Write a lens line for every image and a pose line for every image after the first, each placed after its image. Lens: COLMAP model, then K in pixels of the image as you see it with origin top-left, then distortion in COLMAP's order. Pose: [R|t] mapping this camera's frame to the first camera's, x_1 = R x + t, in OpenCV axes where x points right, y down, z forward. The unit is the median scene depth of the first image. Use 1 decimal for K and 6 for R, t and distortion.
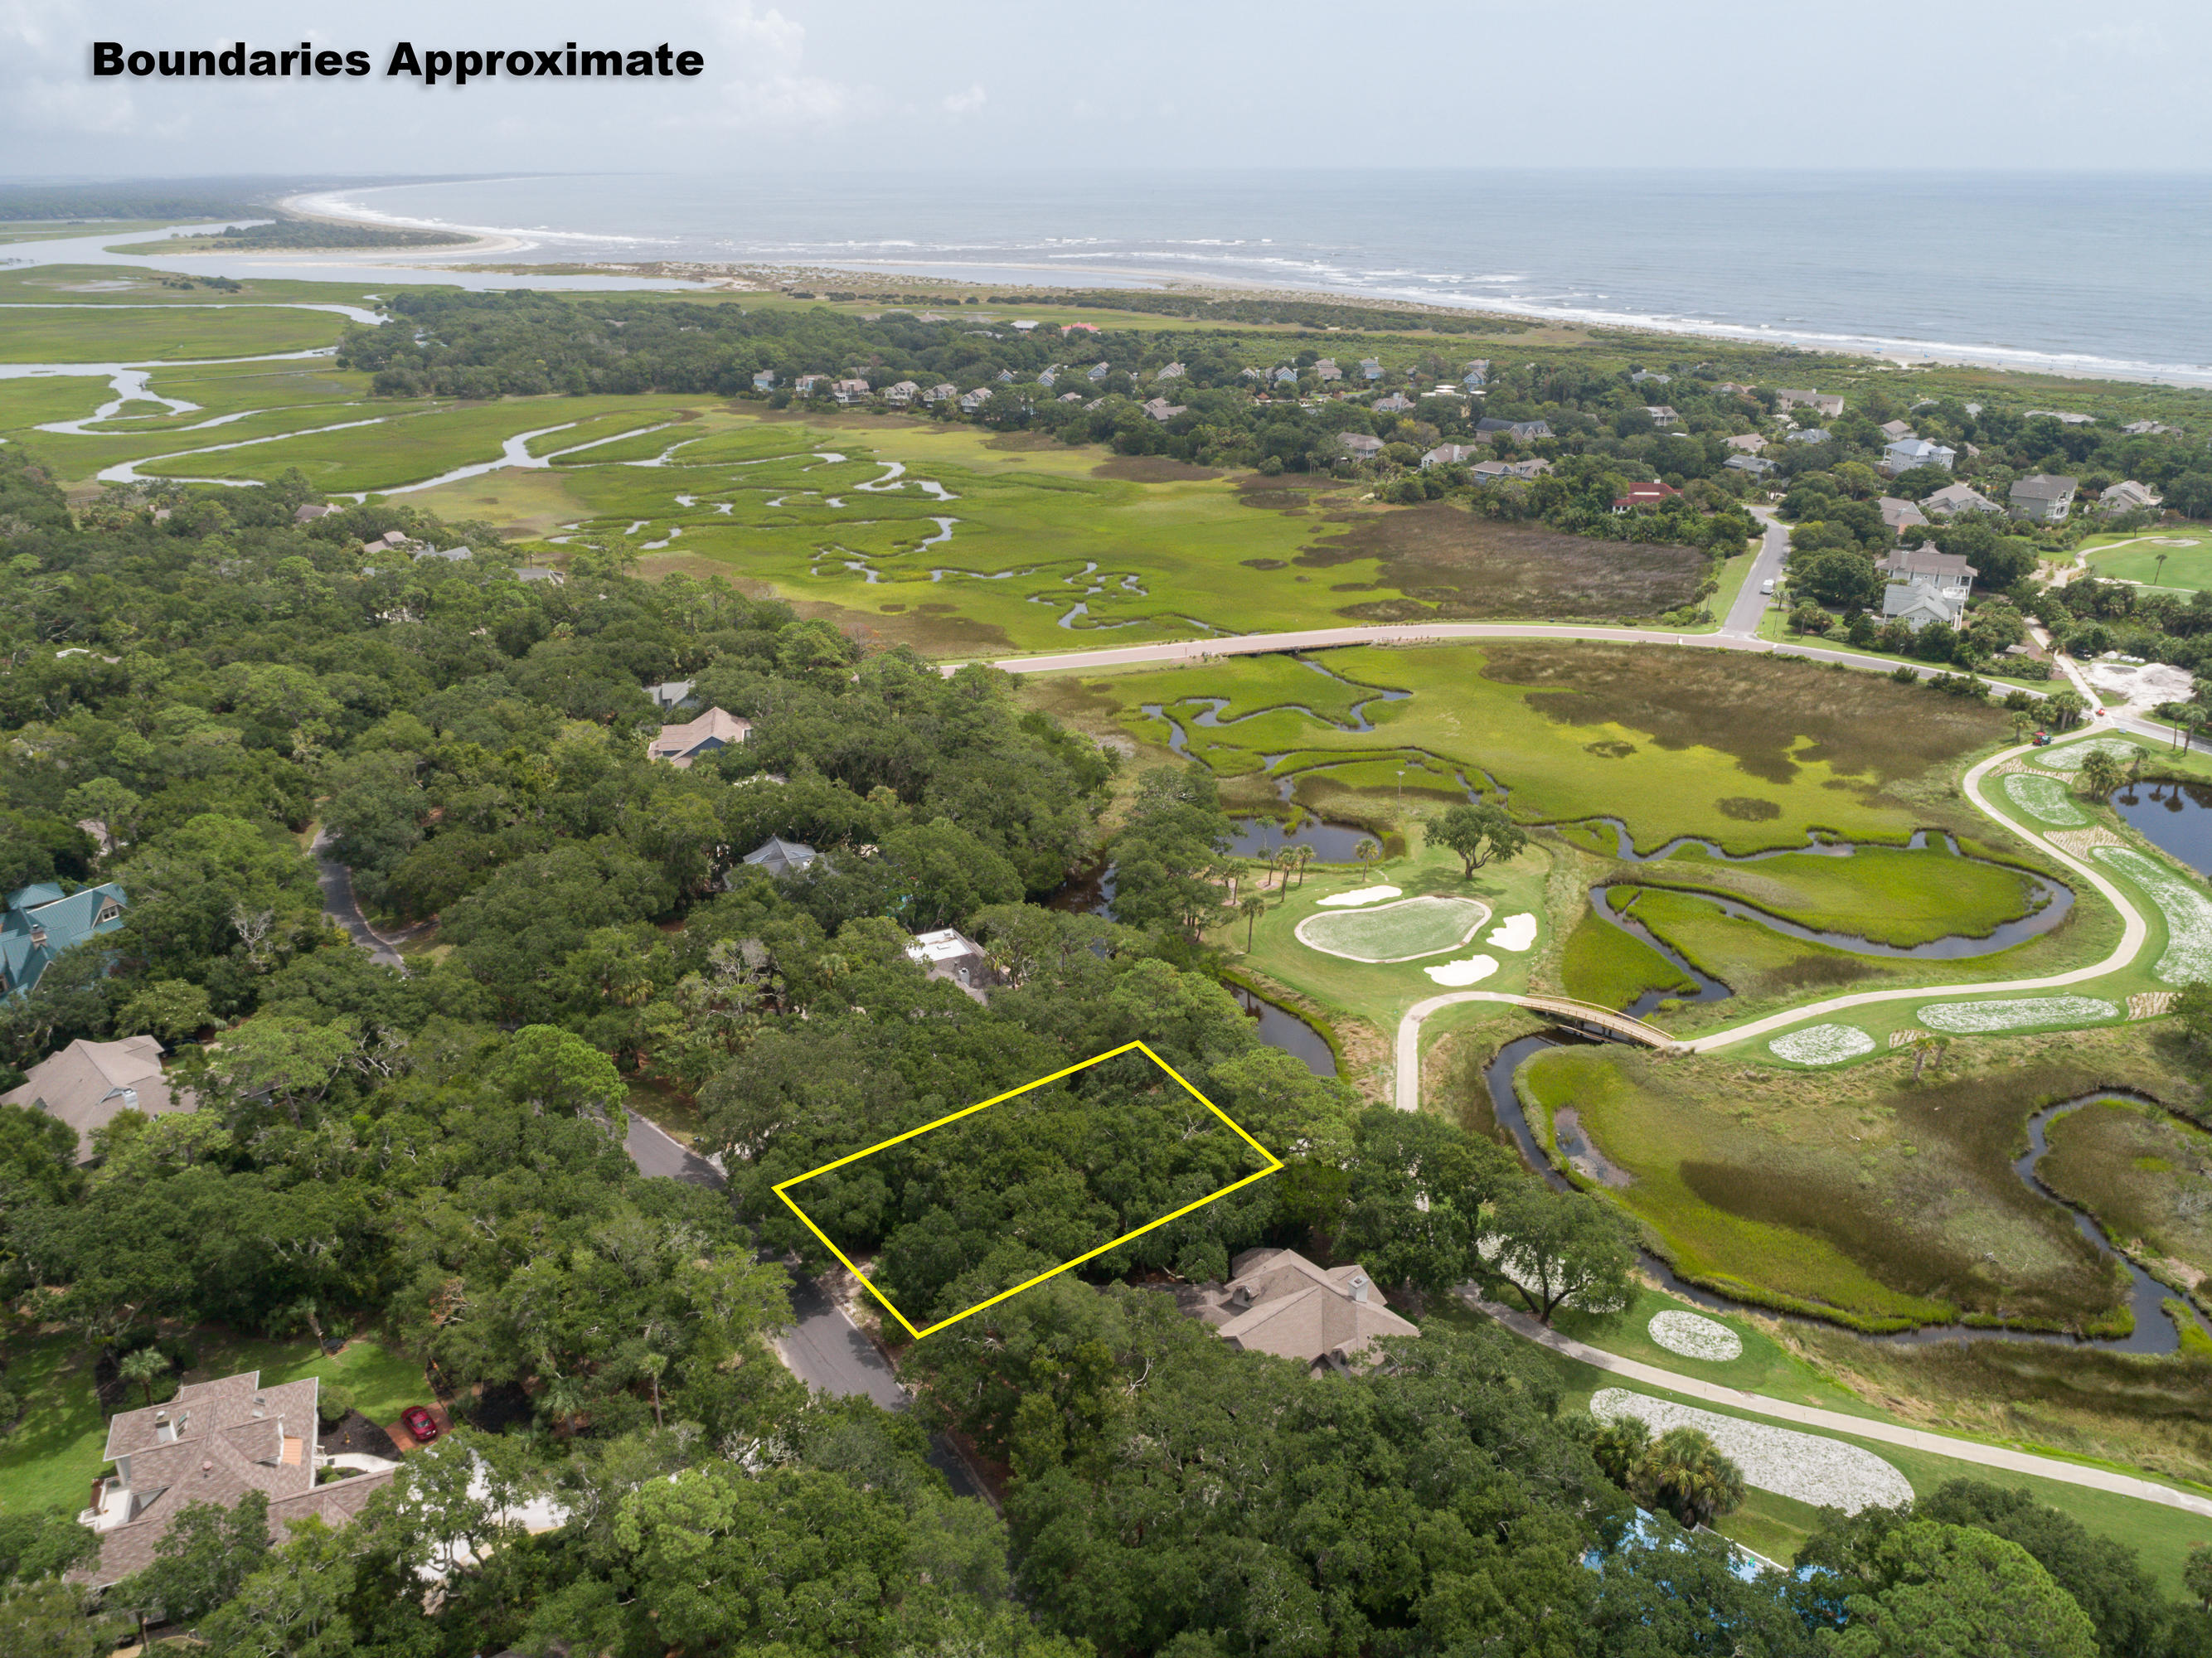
lens RADIAL K [[1674.4, 0, 1106.0], [0, 1674.4, 829.0], [0, 0, 1]] dist [-0.020909, 0.006078]
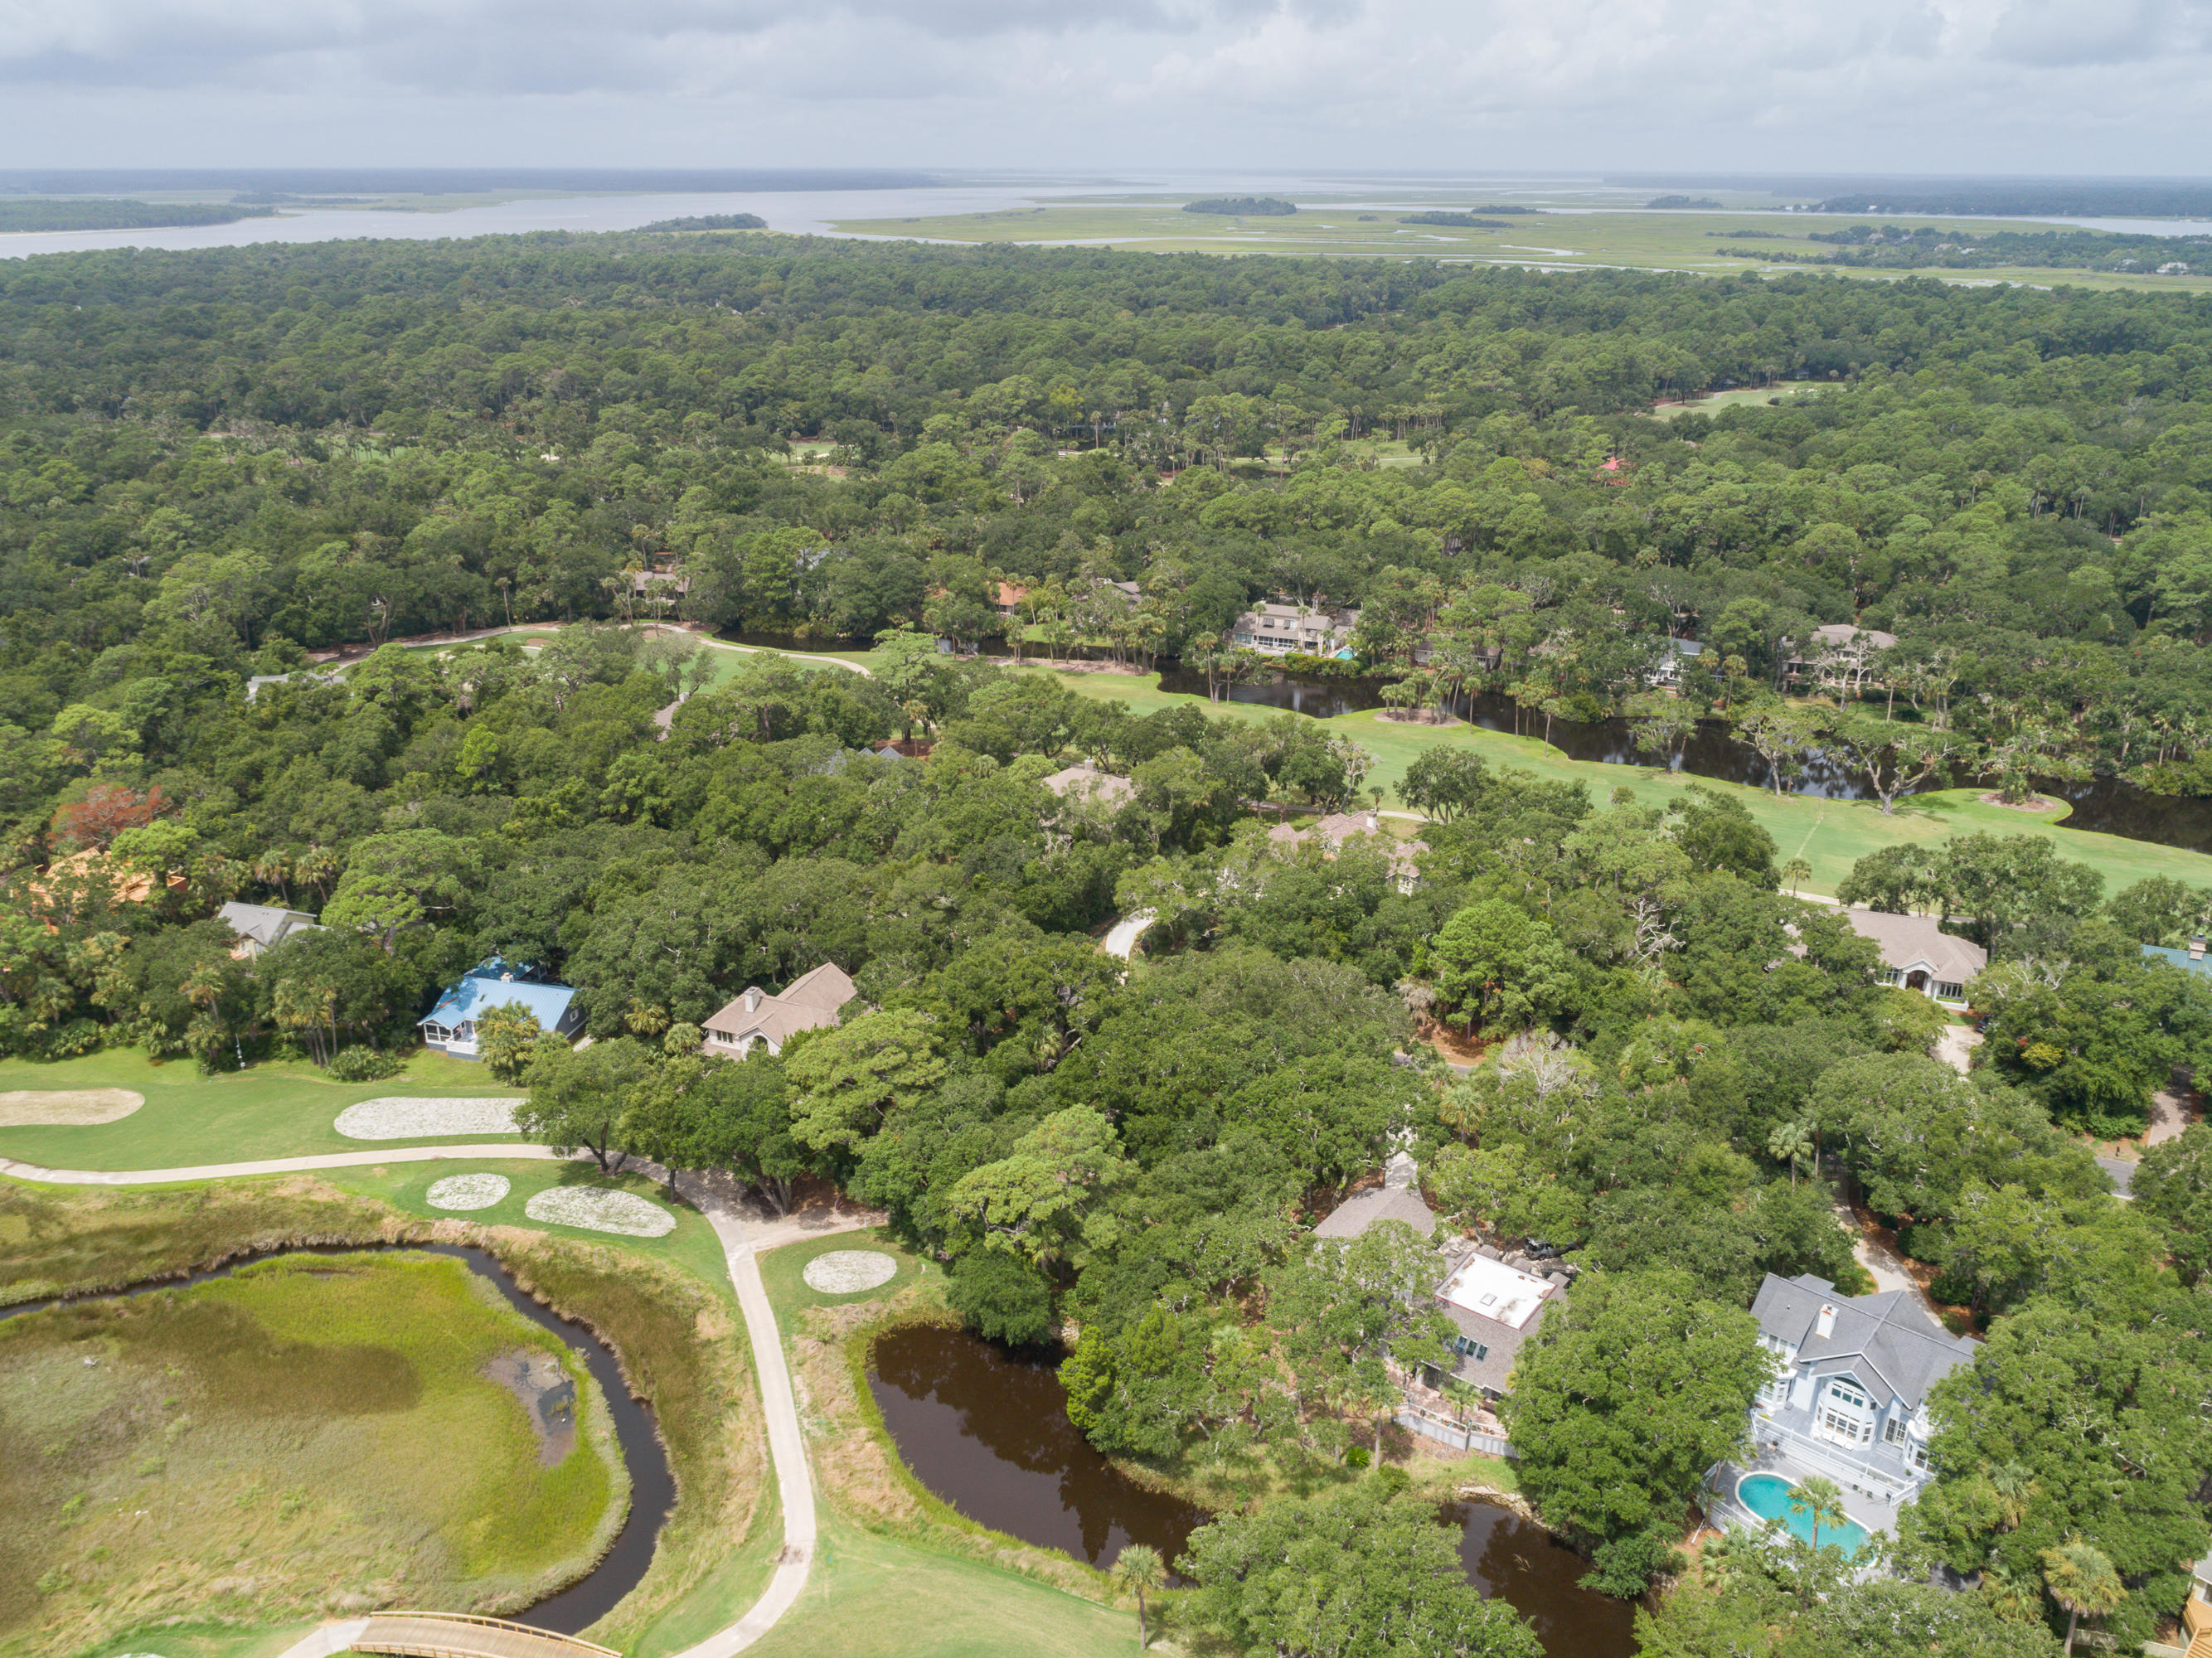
lens RADIAL K [[1674.4, 0, 1106.0], [0, 1674.4, 829.0], [0, 0, 1]] dist [-0.020909, 0.006078]
pose [[-0.890741, 0.177467, -0.418432, 0.279363], [-0.160039, 0.739199, 0.654196, -0.468084], [0.425403, 0.649685, -0.630034, 1.211905]]
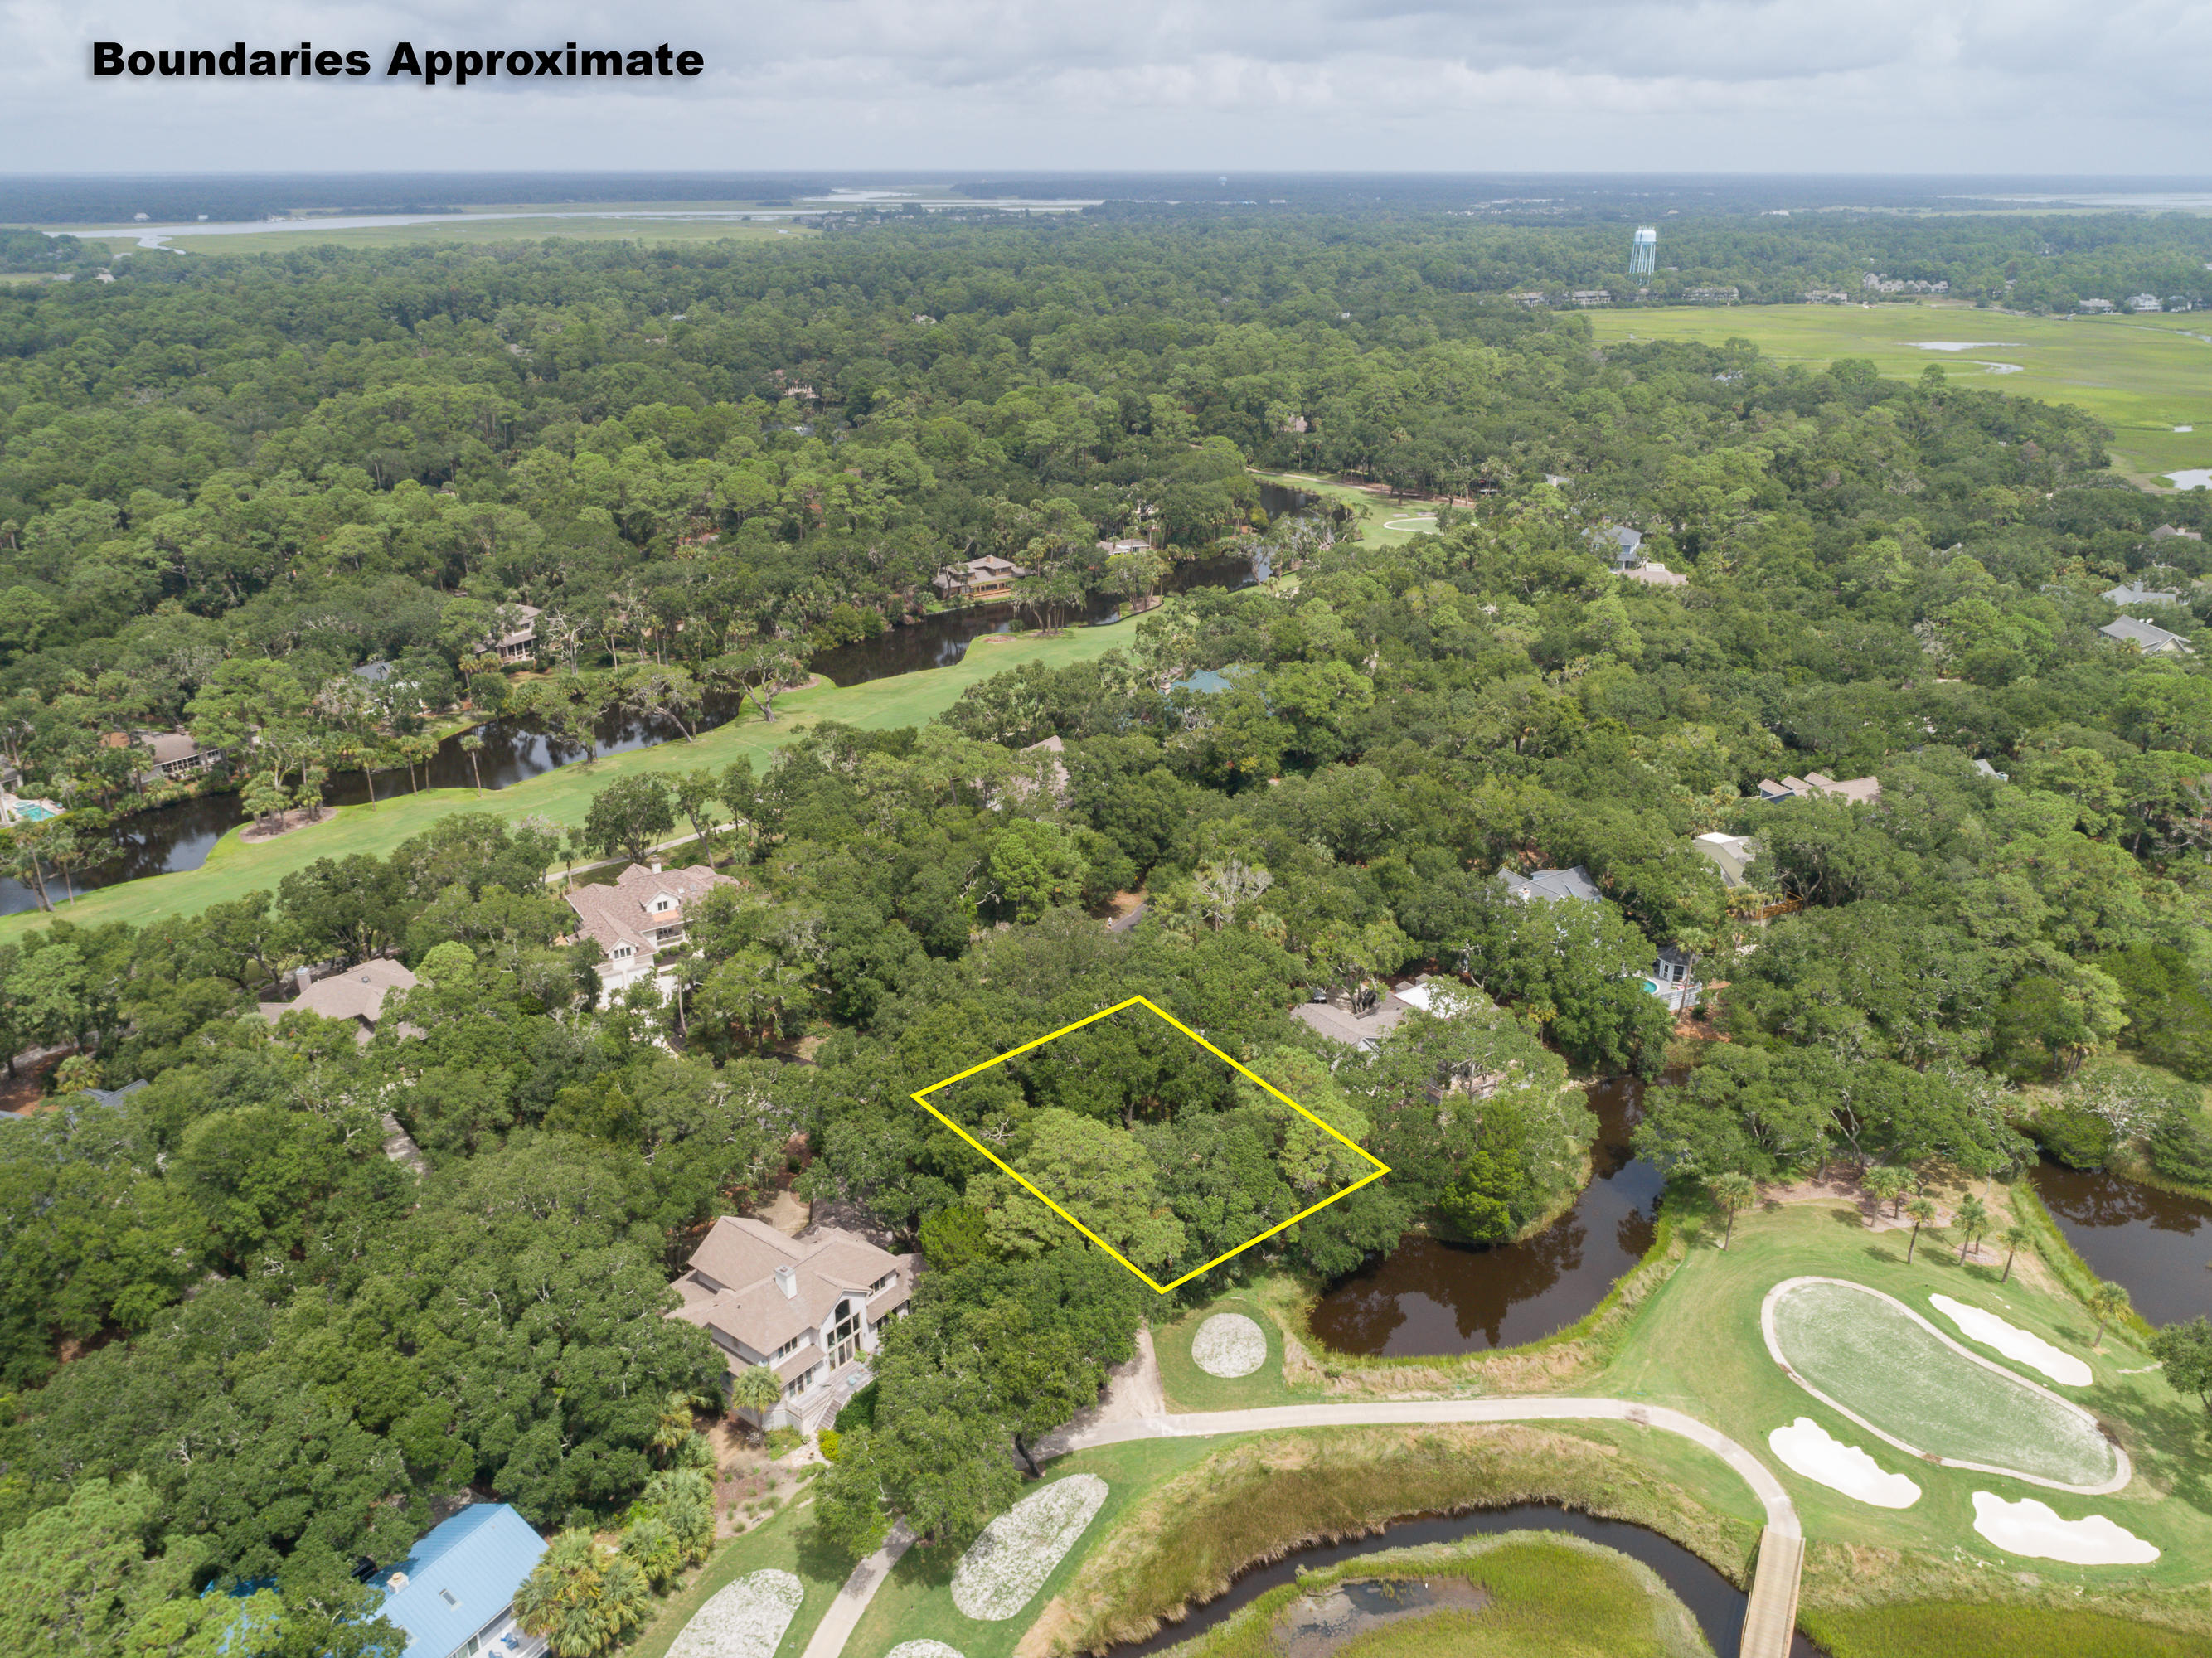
lens RADIAL K [[1697.9, 0, 1106.0], [0, 1697.9, 829.0], [0, 0, 1]] dist [-0.003623, -0.002906]
pose [[0.195626, 0.372101, -0.907343, 0.645655], [-0.363776, 0.886744, 0.285222, -0.200946], [0.910713, 0.274273, 0.308832, 0.519654]]
